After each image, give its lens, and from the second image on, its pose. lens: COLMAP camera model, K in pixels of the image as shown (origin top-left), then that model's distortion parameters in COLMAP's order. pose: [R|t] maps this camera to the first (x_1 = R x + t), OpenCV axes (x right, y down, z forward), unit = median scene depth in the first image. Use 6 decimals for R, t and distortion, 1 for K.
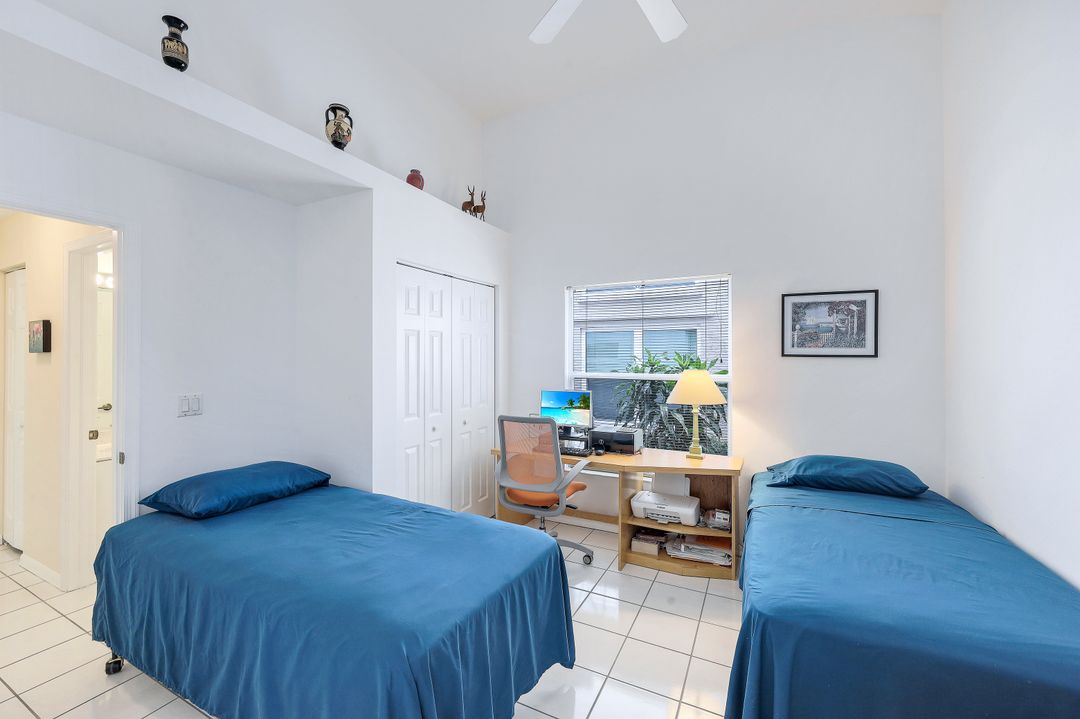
lens RADIAL K [[451.8, 0, 532.7], [0, 451.8, 357.5], [0, 0, 1]] dist [0.001803, 0.000197]
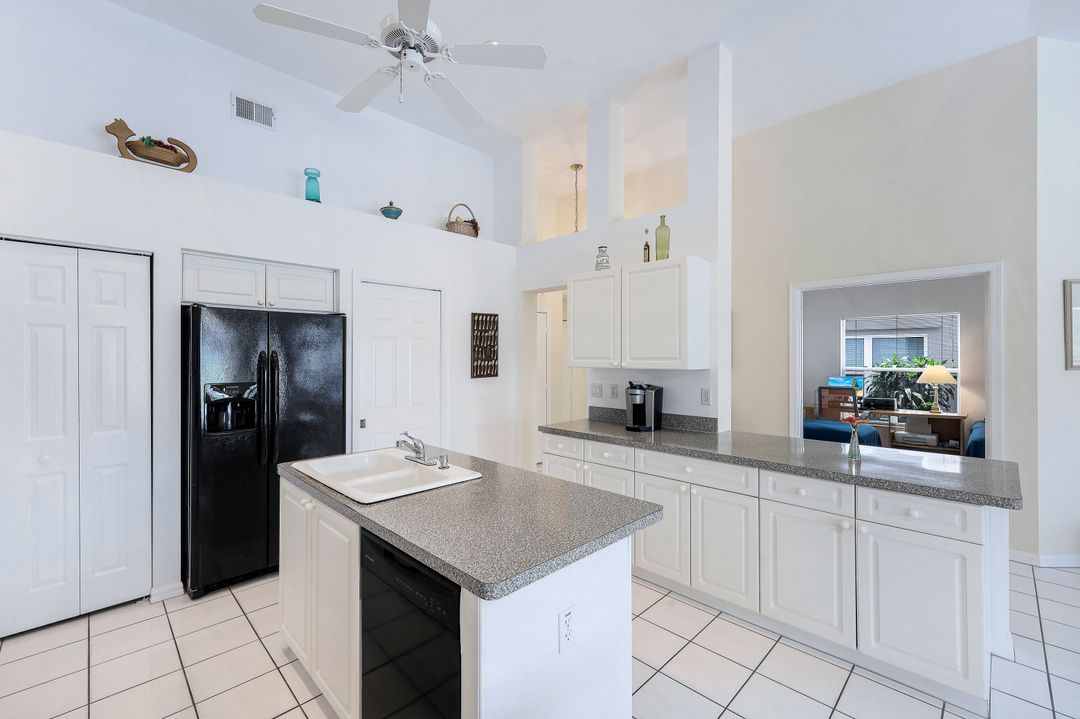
lens RADIAL K [[451.8, 0, 532.7], [0, 451.8, 357.5], [0, 0, 1]] dist [0.001803, 0.000197]
pose [[0.946023, 0.002745, -0.324088, -0.571352], [-0.003682, 0.999991, -0.002279, 0.005344], [0.324079, 0.003349, 0.946024, -1.225788]]
